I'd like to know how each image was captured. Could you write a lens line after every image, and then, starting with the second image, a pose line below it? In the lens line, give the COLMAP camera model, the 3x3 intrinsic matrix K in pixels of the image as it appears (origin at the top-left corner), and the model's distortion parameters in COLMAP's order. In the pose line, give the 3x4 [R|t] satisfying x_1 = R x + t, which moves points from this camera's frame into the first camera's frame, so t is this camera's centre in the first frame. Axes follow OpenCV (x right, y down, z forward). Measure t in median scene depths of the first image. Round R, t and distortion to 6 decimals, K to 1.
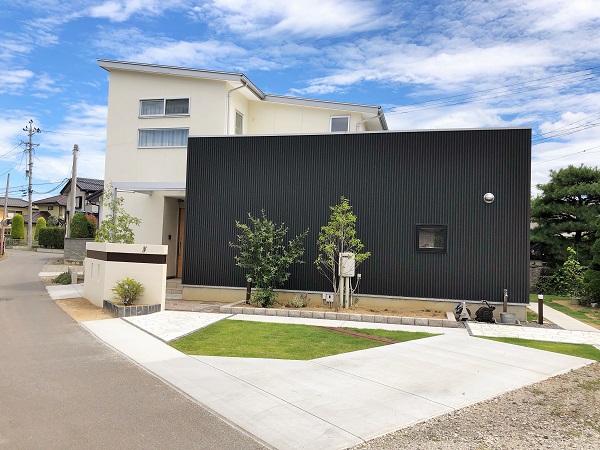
lens RADIAL K [[485.0, 0, 300.0], [0, 485.0, 225.0], [0, 0, 1]] dist [0.040327, 0.002666]
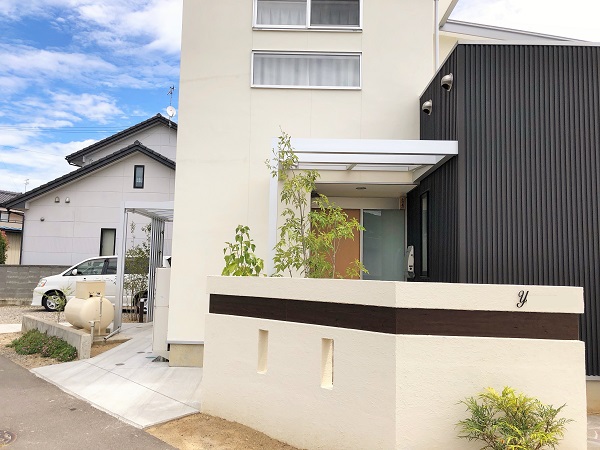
lens RADIAL K [[485.0, 0, 300.0], [0, 485.0, 225.0], [0, 0, 1]] dist [0.040327, 0.002666]
pose [[0.973772, 0.019501, 0.226688, -0.423921], [-0.011626, 0.999283, -0.036022, 0.008488], [-0.227228, 0.032442, 0.973301, 0.522523]]
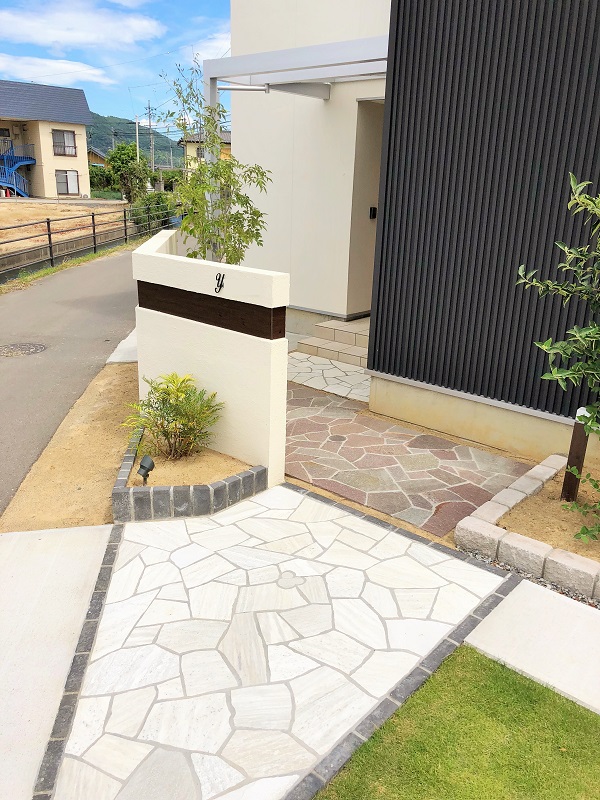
lens RADIAL K [[646.7, 0, 300.0], [0, 646.7, 400.0], [0, 0, 1]] dist [0.040327, 0.002666]
pose [[0.889420, 0.136972, -0.436086, -0.070863], [0.019199, 0.942010, 0.335036, -0.010884], [0.456687, -0.306360, 0.835213, 0.506914]]
